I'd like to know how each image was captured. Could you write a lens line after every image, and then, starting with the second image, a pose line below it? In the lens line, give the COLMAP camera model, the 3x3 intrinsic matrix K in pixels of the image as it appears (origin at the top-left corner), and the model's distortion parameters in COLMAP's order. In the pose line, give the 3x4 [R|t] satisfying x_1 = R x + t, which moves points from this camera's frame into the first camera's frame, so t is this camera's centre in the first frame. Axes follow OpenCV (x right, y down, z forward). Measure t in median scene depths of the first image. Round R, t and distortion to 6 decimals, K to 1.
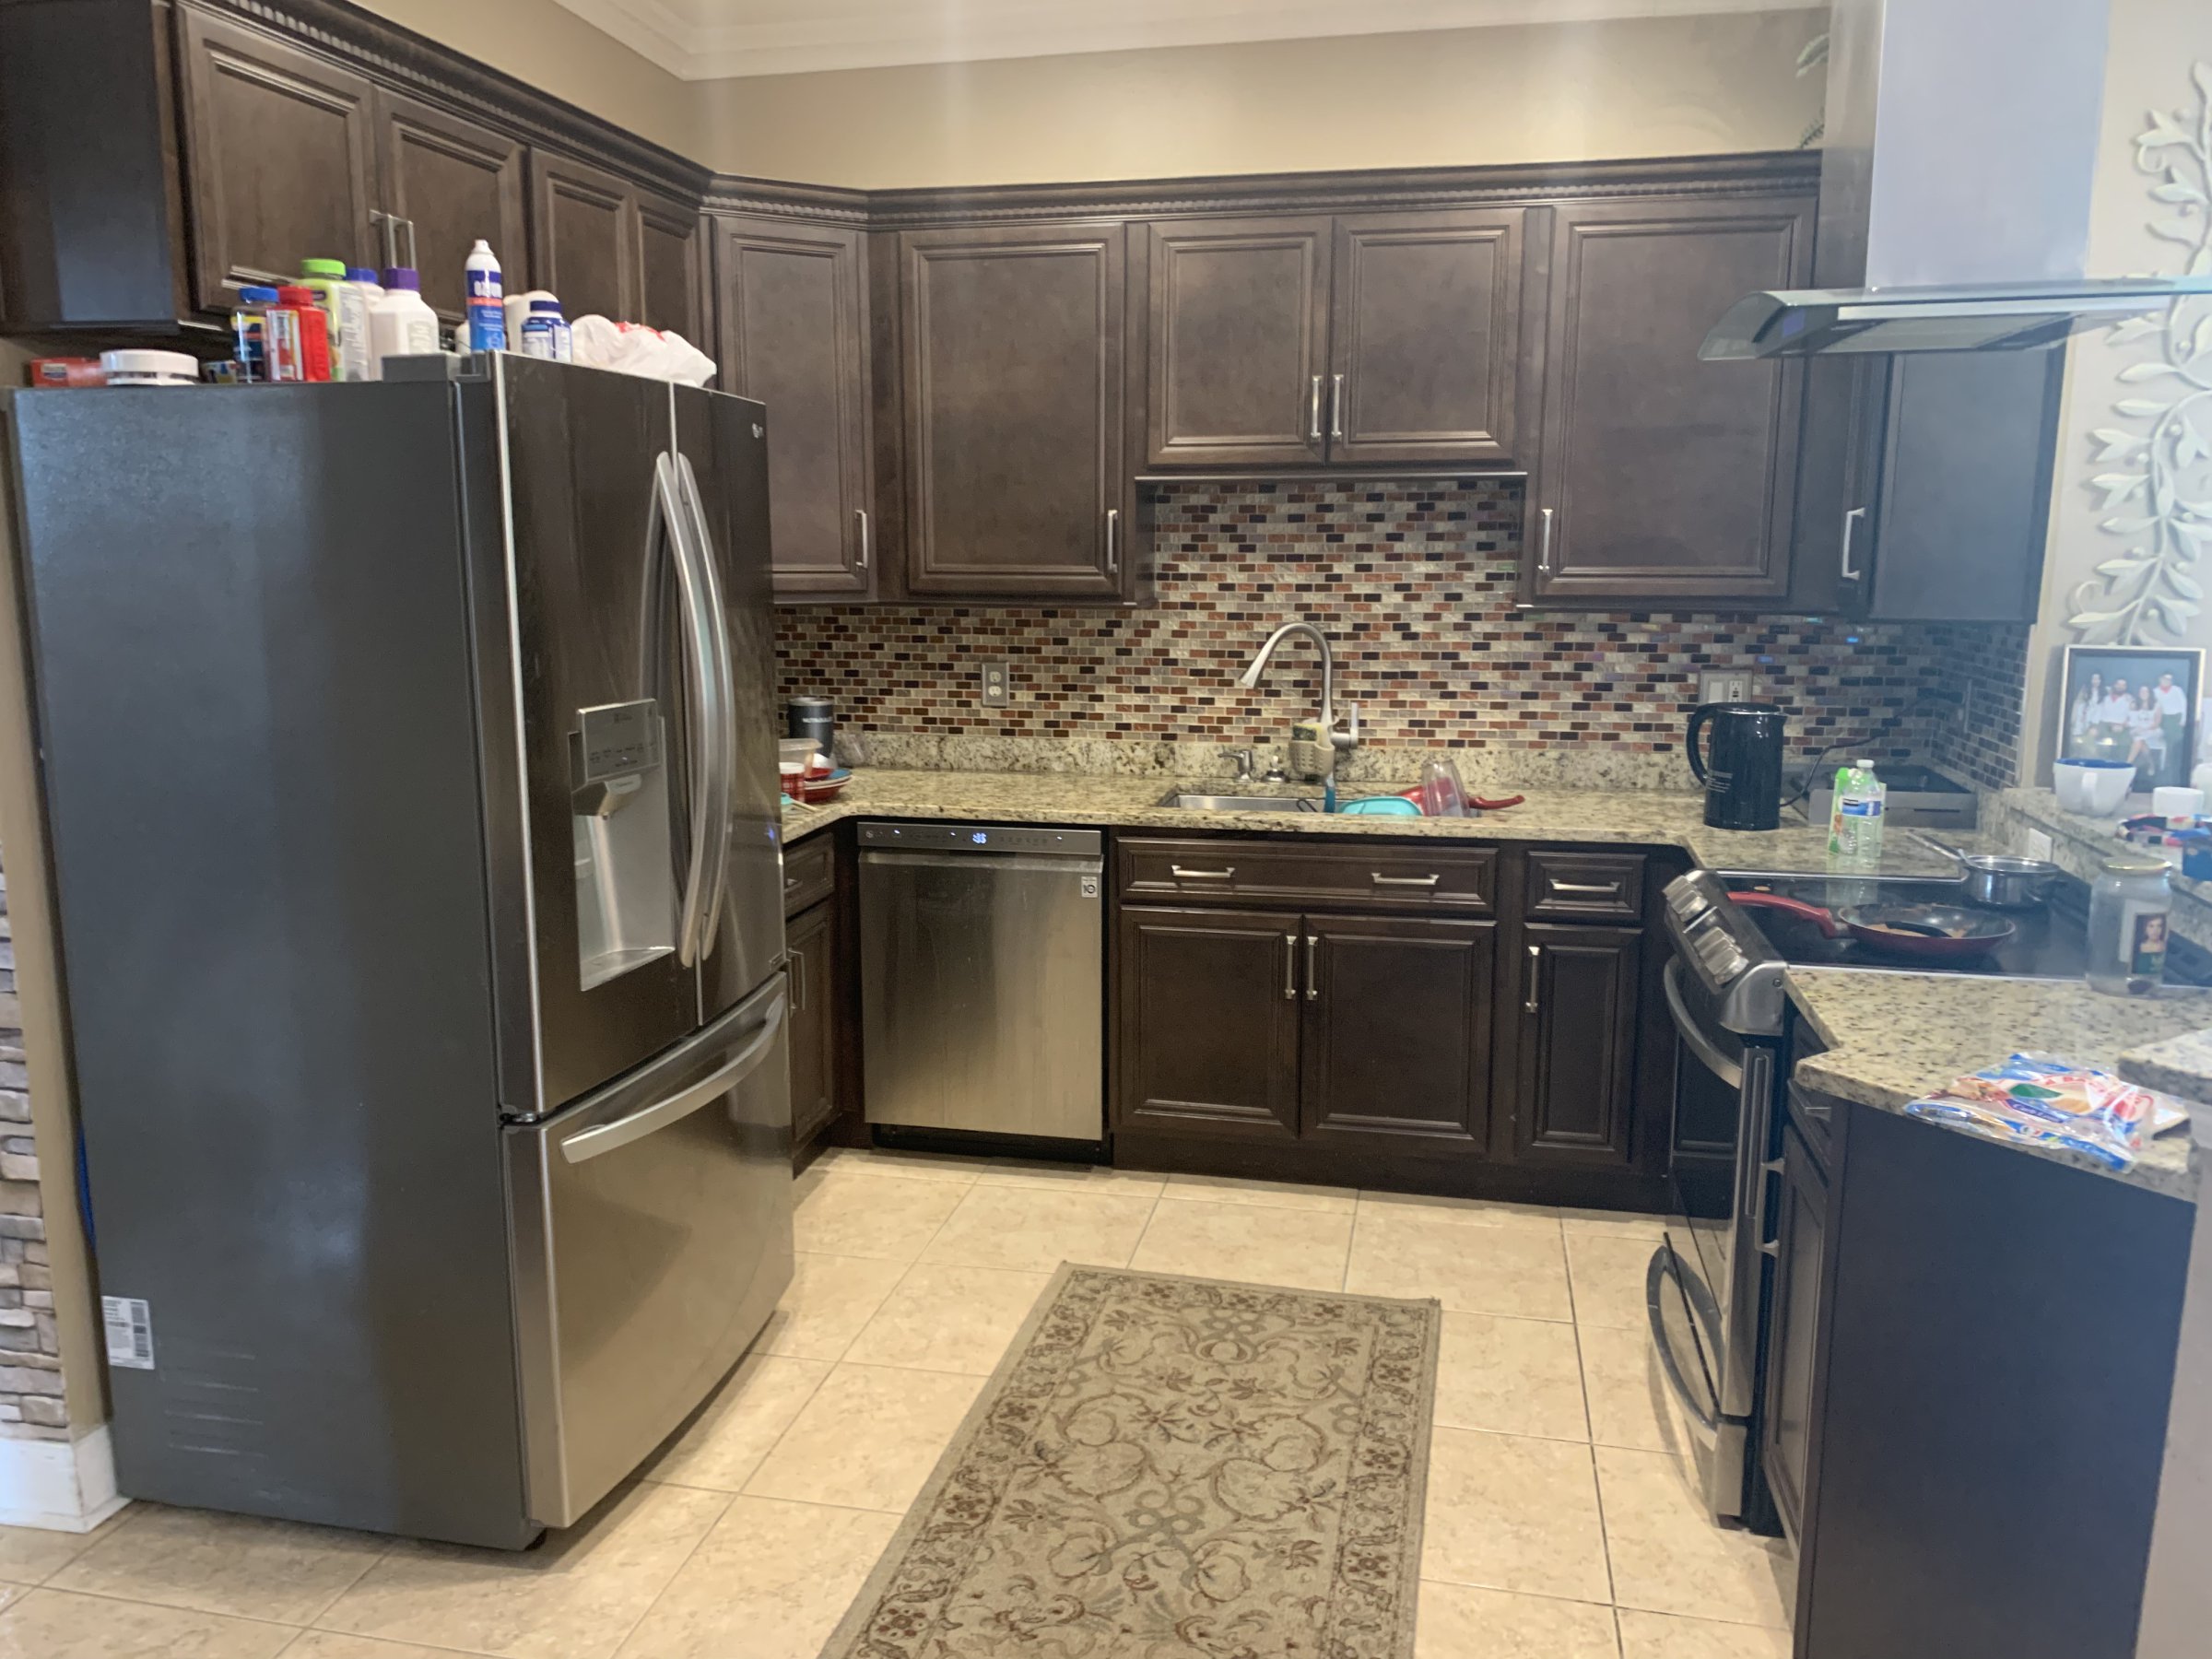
lens RADIAL K [[1681.4, 0, 1087.4], [0, 1681.4, 840.8], [0, 0, 1]] dist [0.030032, -0.044484]
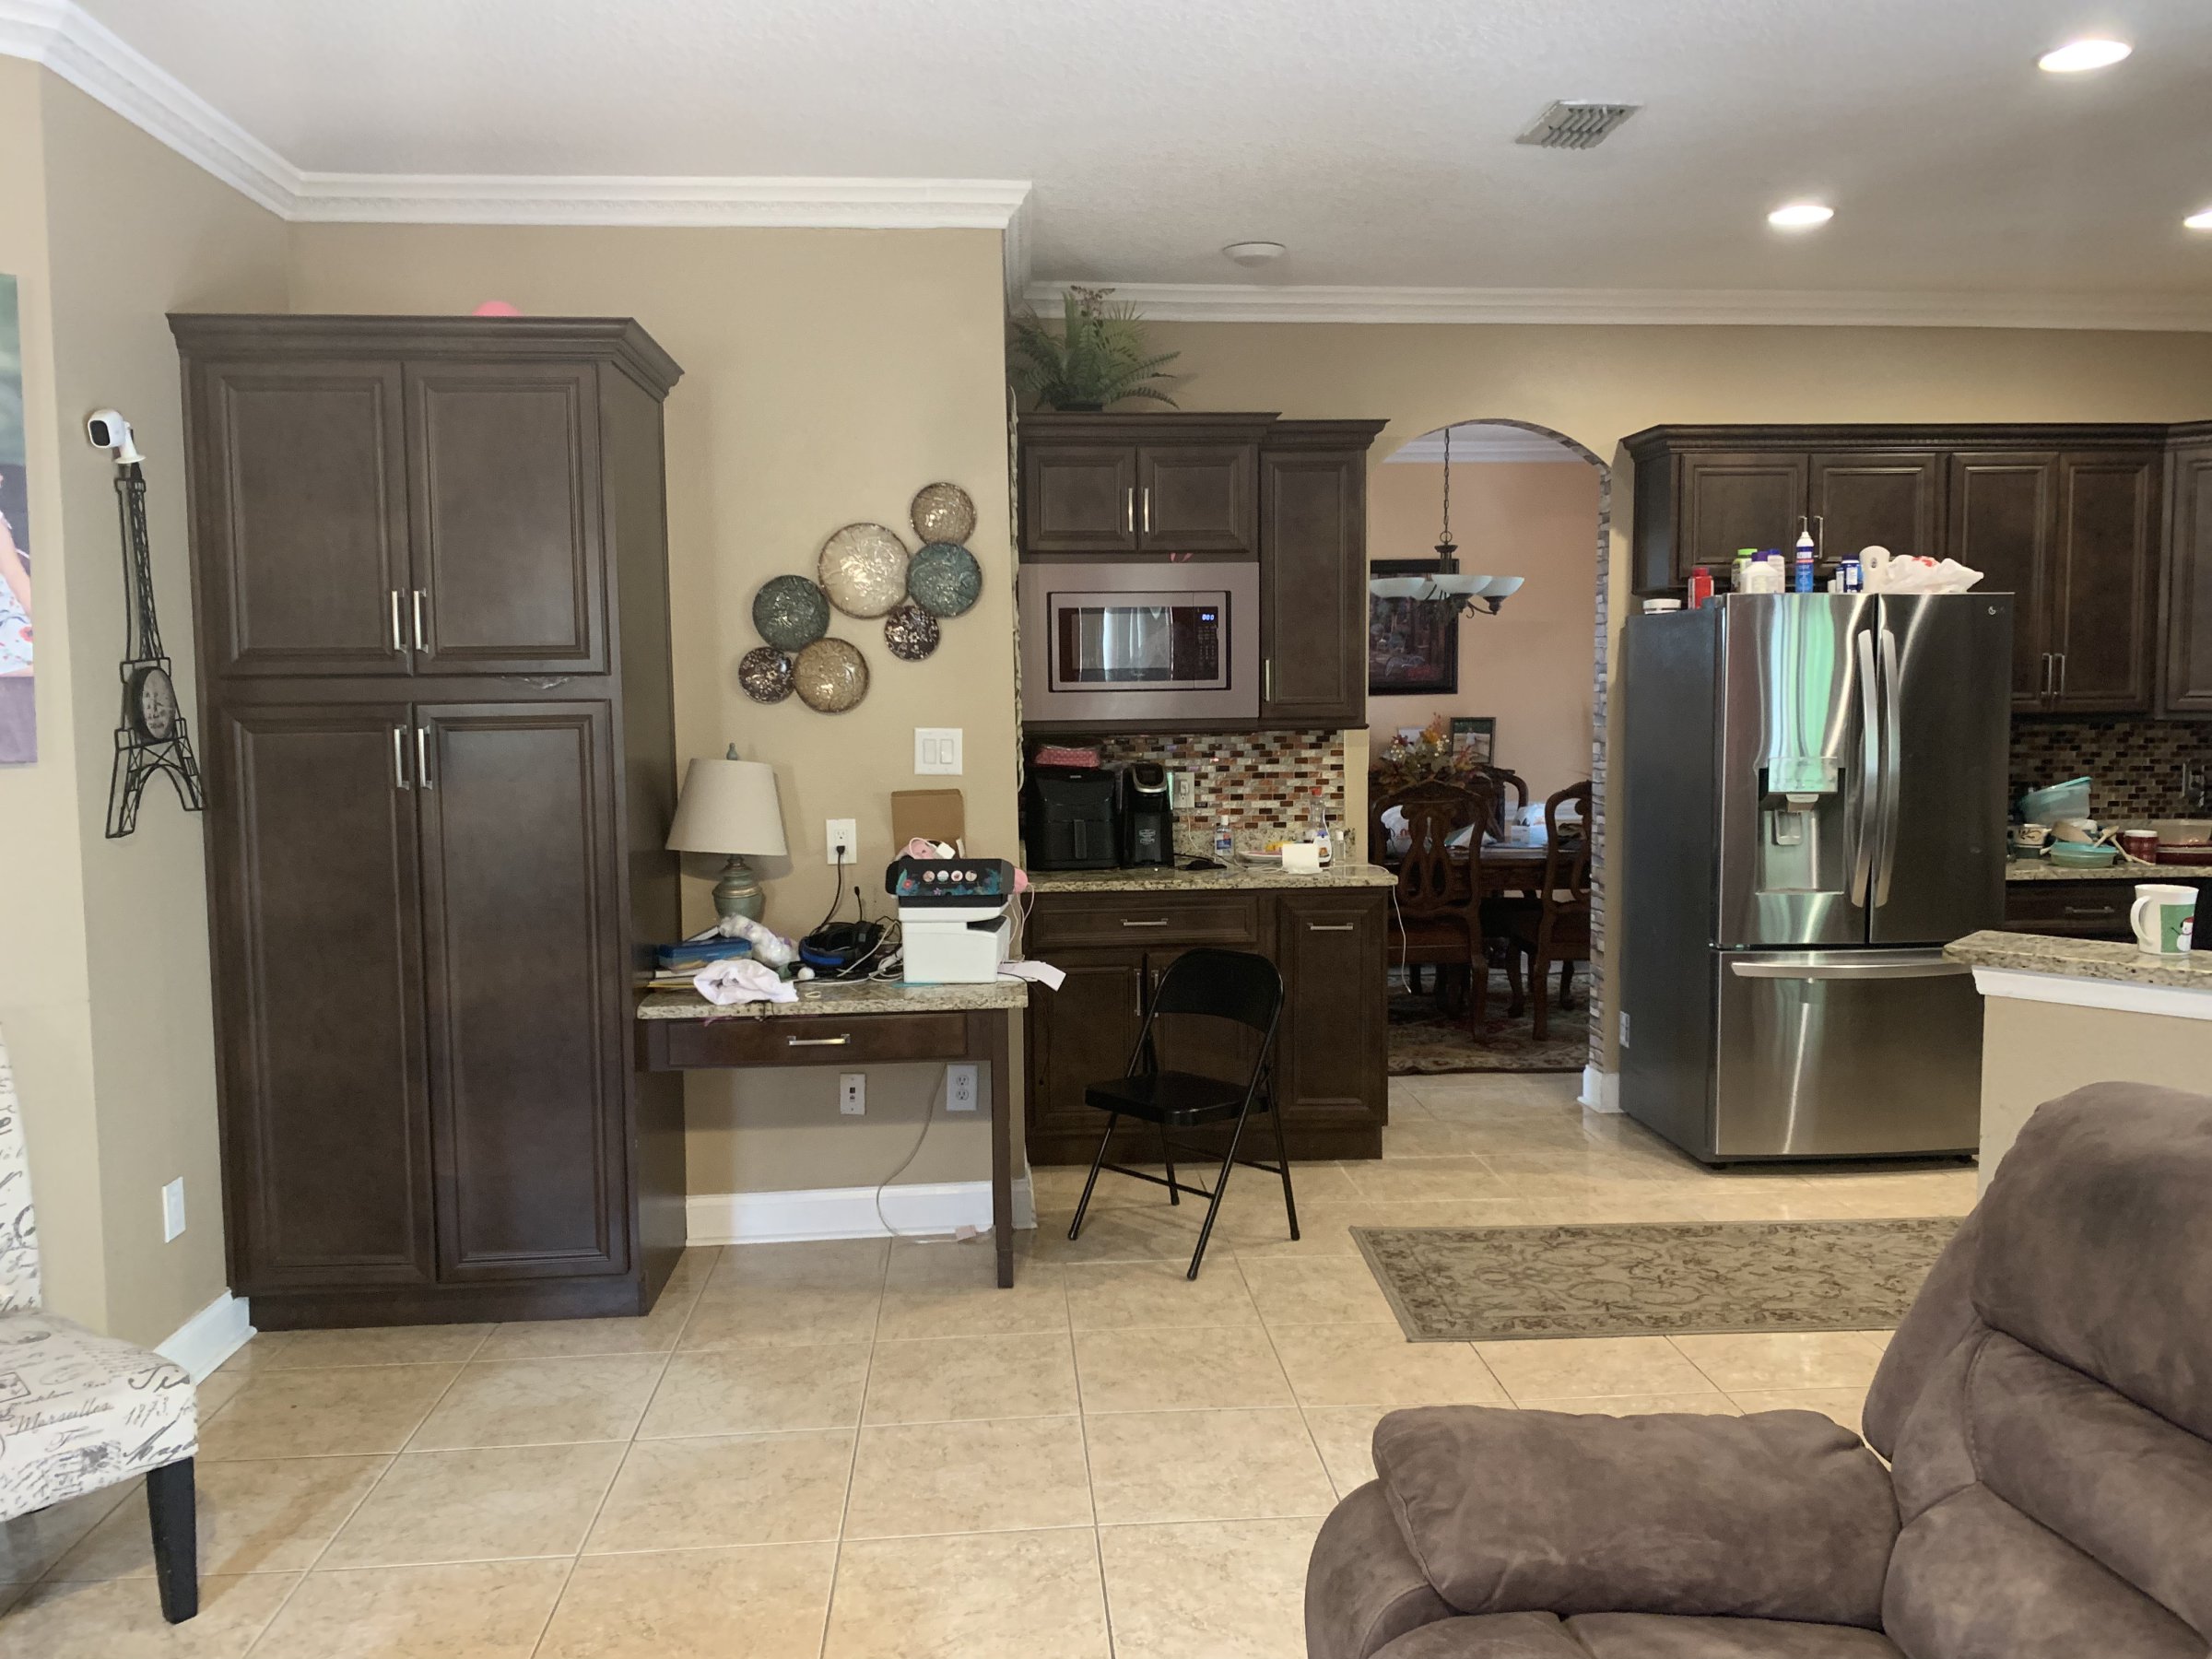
lens RADIAL K [[1681.4, 0, 1110.6], [0, 1681.4, 815.7], [0, 0, 1]] dist [0.030032, -0.044484]
pose [[0.287845, 0.069728, -0.955135, 1.037123], [-0.159010, 0.986982, 0.024132, 0.051851], [0.944384, 0.144929, 0.295185, -0.264312]]
